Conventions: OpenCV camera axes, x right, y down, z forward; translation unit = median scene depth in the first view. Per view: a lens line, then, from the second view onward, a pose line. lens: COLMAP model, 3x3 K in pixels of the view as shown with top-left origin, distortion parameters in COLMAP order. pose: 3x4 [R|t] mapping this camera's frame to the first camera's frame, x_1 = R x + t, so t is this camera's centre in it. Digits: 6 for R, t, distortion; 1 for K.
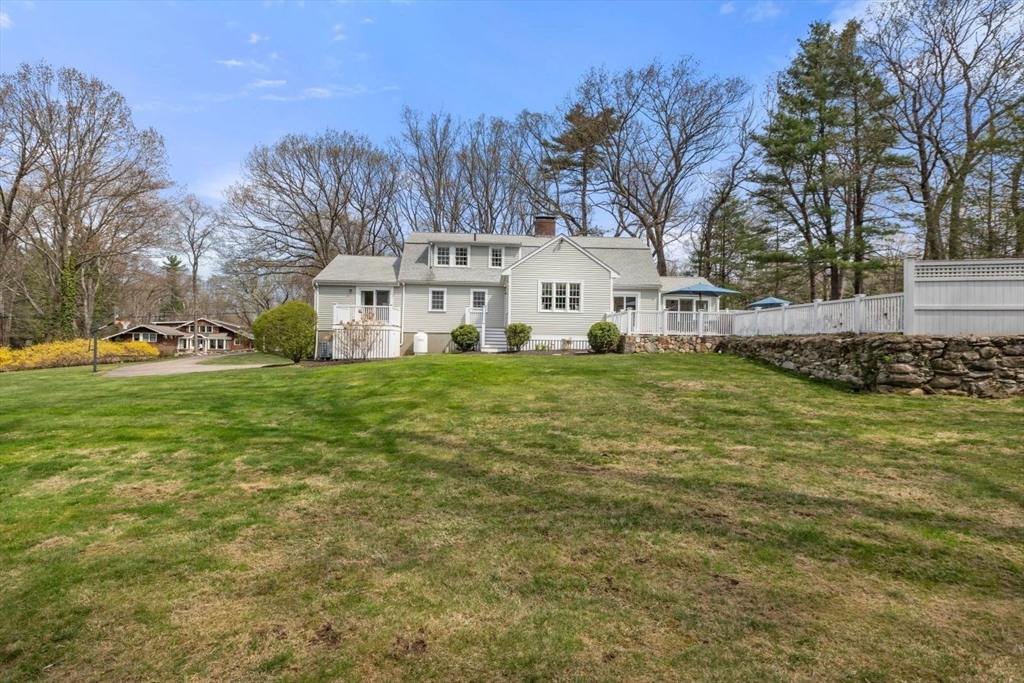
lens RADIAL K [[458.0, 0, 511.4], [0, 458.0, 344.0], [0, 0, 1]] dist [-0.002590, 0.000095]
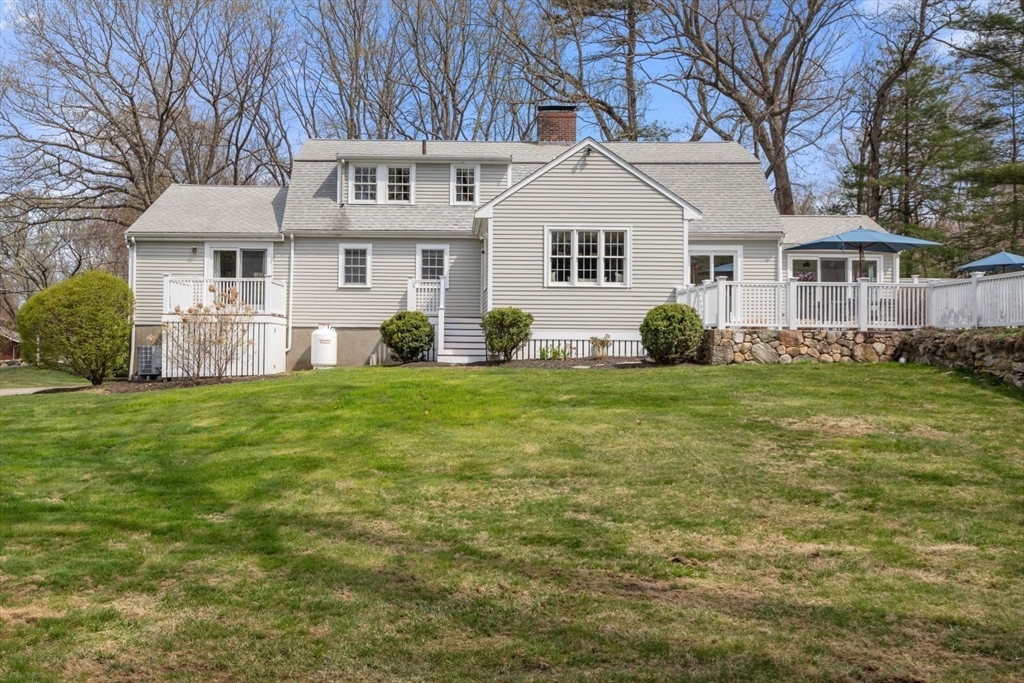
lens RADIAL K [[458.0, 0, 511.2], [0, 458.0, 341.8], [0, 0, 1]] dist [-0.002590, 0.000095]
pose [[0.998837, -0.008174, 0.047521, -0.005787], [0.008141, 0.999966, 0.000888, -0.007026], [-0.047527, -0.000500, 0.998870, 0.475364]]
